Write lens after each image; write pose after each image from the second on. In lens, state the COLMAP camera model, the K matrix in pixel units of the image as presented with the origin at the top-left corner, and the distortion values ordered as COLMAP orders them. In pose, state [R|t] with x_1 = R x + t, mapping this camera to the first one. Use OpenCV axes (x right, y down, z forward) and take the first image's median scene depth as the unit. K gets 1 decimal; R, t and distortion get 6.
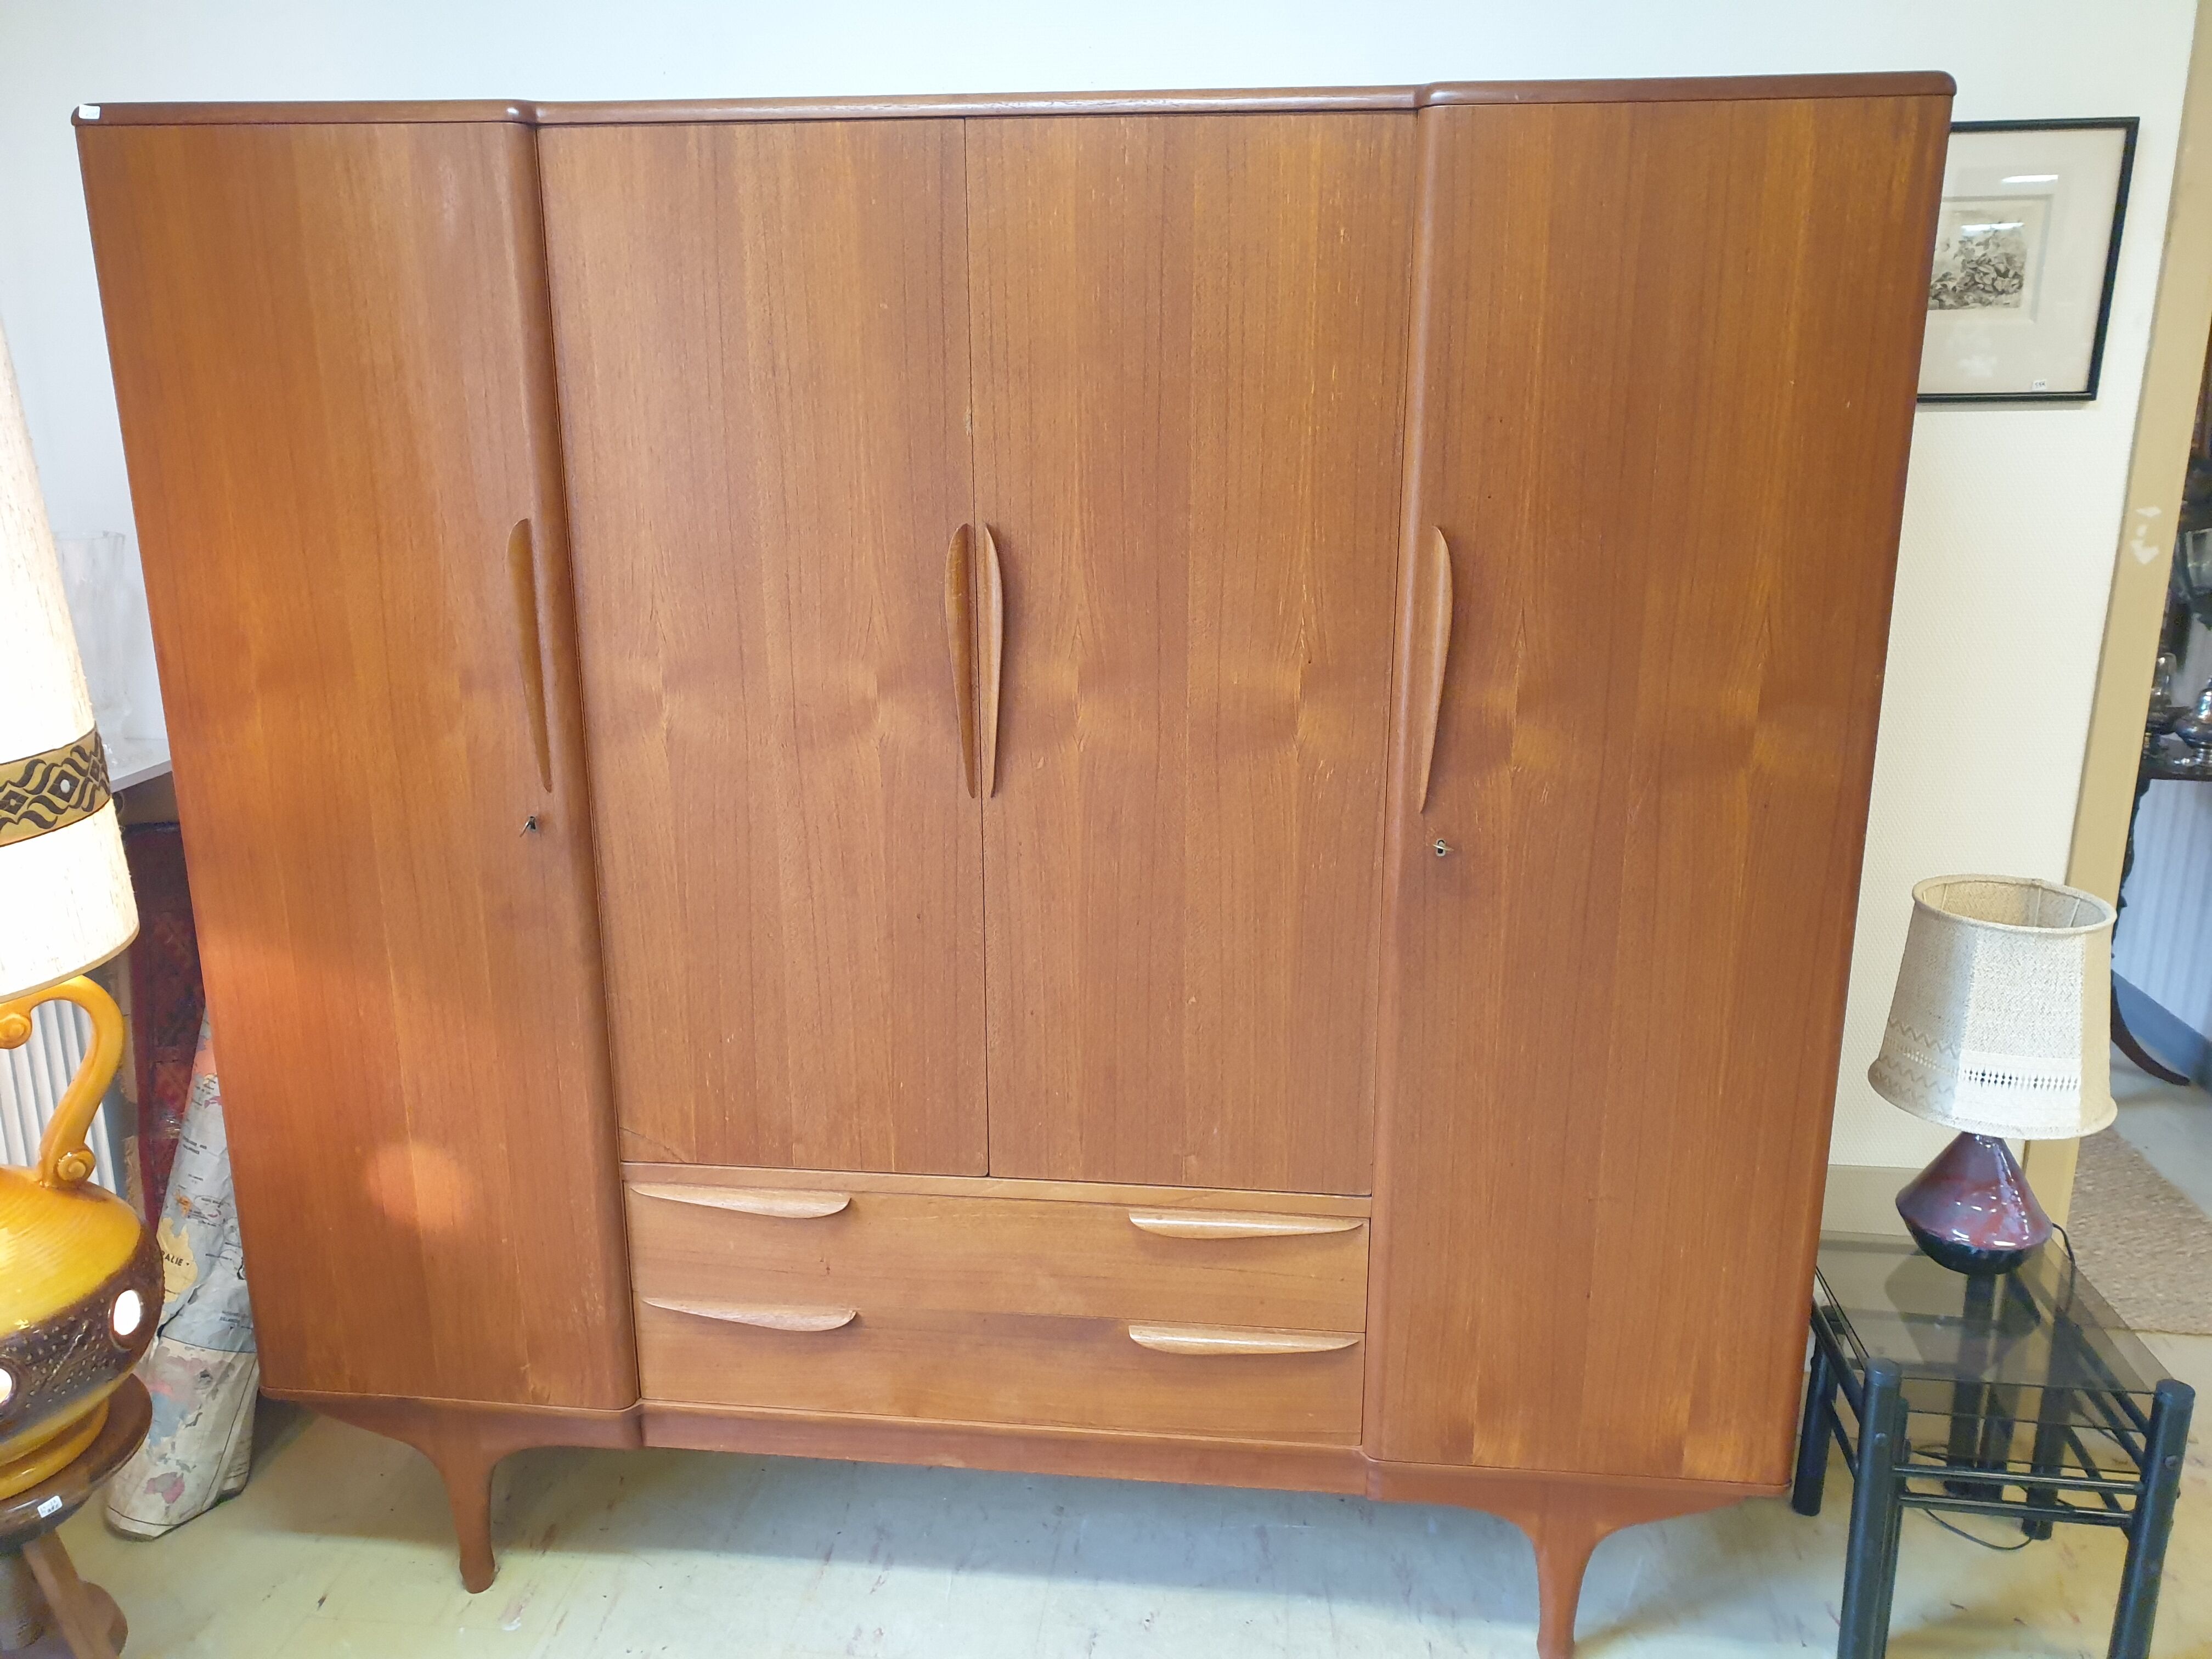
lens RADIAL K [[1692.6, 0, 1106.0], [0, 1692.6, 829.5], [0, 0, 1]] dist [-0.002406, 0.000360]
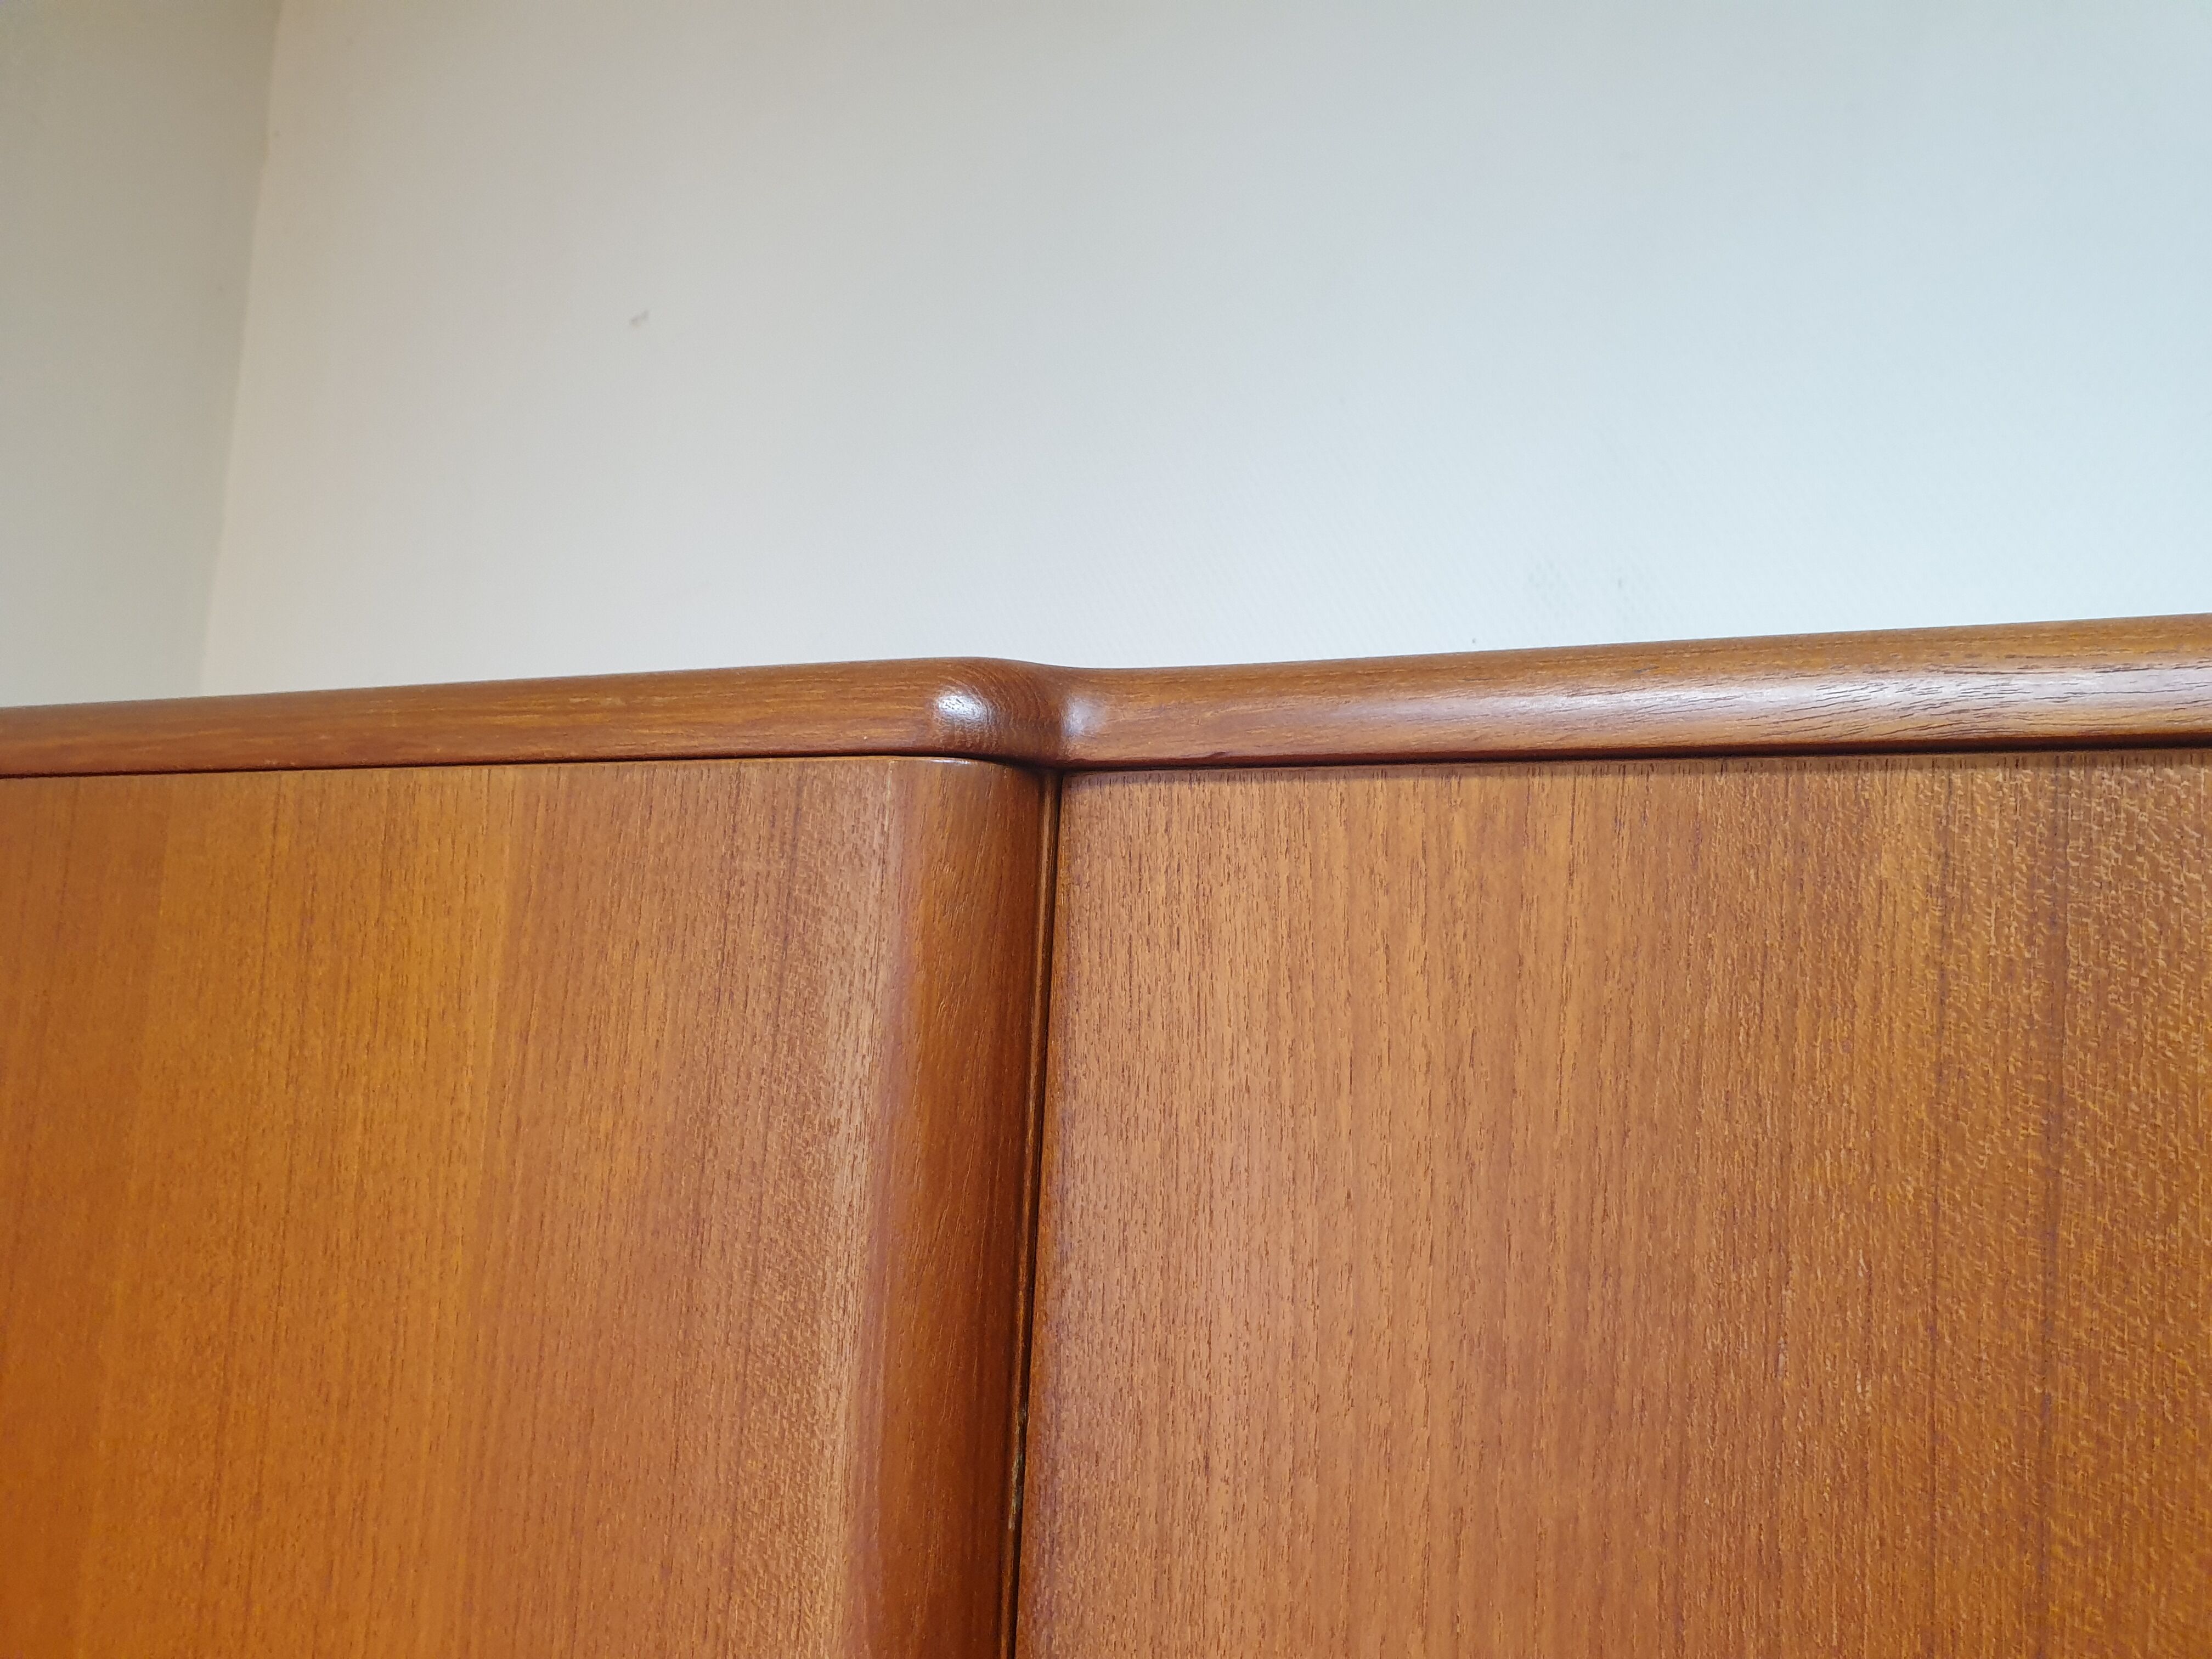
lens RADIAL K [[1673.6, 0, 1106.0], [0, 1673.6, 829.5], [0, 0, 1]] dist [0.002356, -0.002744]
pose [[0.935680, 0.010488, -0.352695, -0.258907], [-0.137312, 0.931590, -0.336580, -0.341677], [0.325037, 0.363360, 0.873110, 0.826159]]
